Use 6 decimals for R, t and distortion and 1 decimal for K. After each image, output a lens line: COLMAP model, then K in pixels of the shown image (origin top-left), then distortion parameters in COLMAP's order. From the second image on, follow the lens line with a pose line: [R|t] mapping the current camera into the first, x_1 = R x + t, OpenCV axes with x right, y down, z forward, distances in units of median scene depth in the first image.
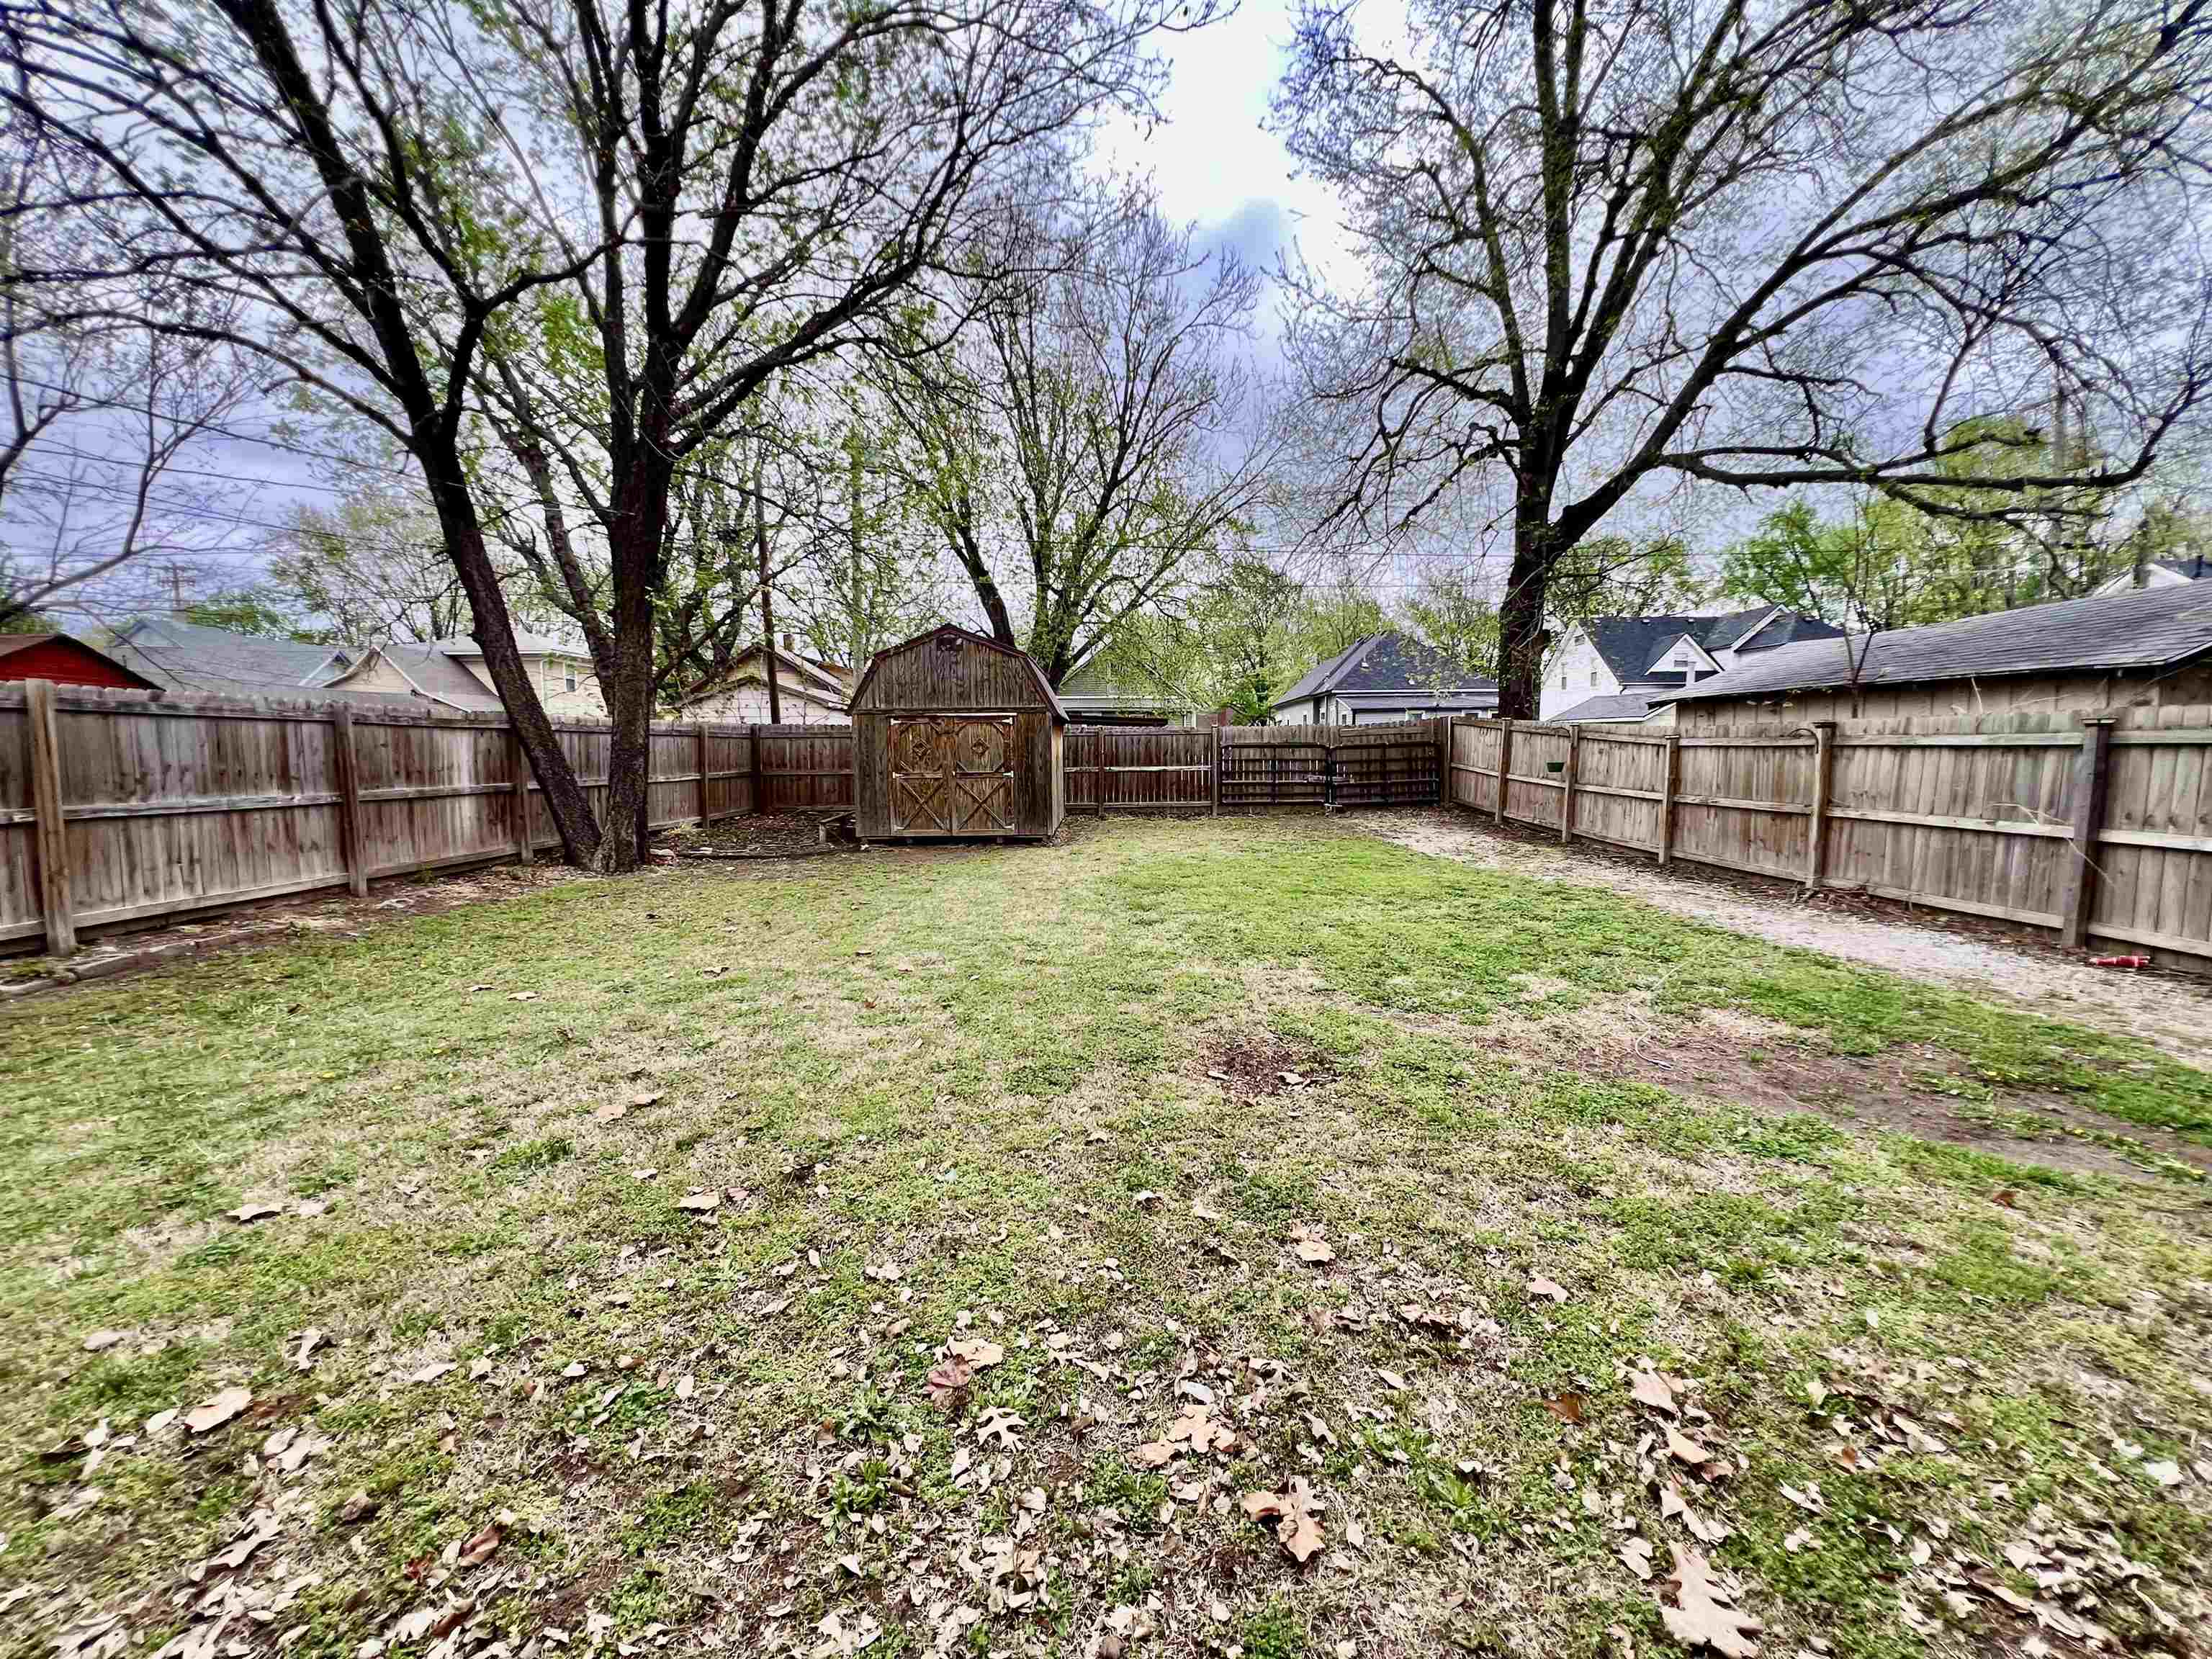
lens RADIAL K [[893.8, 0, 1106.0], [0, 893.8, 829.5], [0, 0, 1]] dist [0.001677, 0.000015]
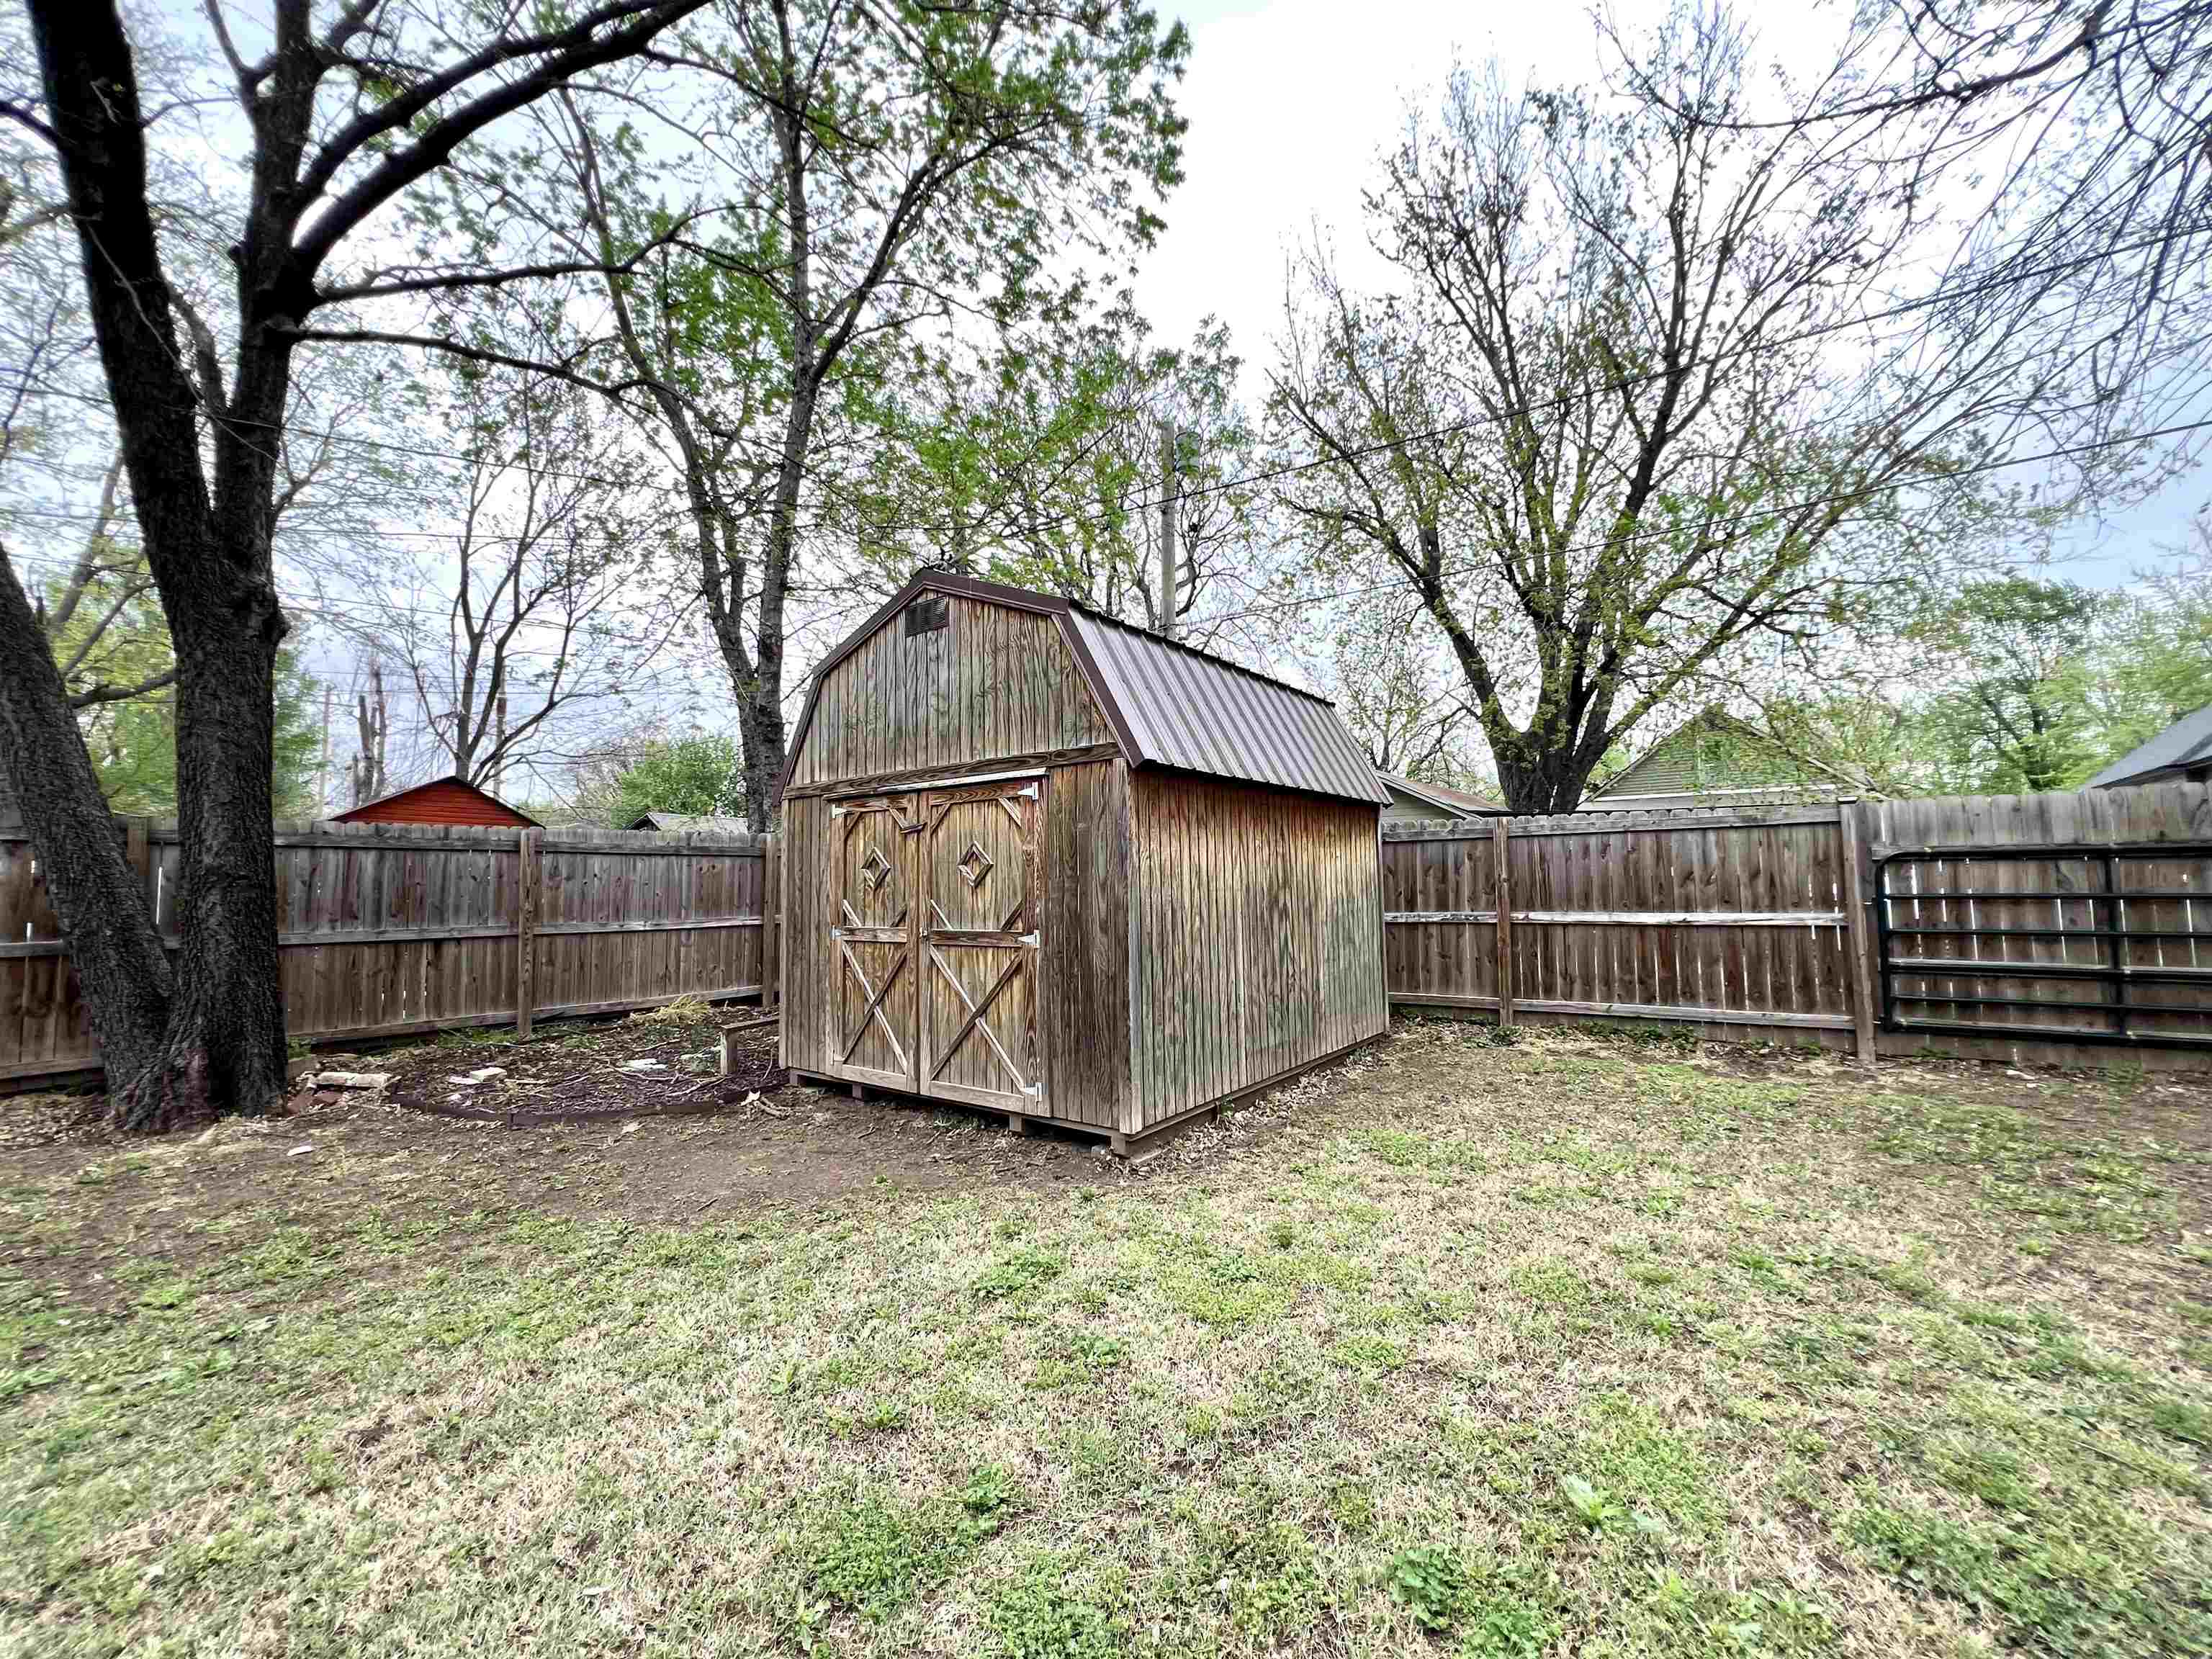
lens RADIAL K [[893.8, 0, 1106.0], [0, 893.8, 829.5], [0, 0, 1]] dist [0.001677, 0.000015]
pose [[0.801425, -0.041389, -0.596662, 0.096826], [-0.045424, 0.990510, -0.129721, -0.045267], [0.596368, 0.131064, 0.791939, 0.548882]]
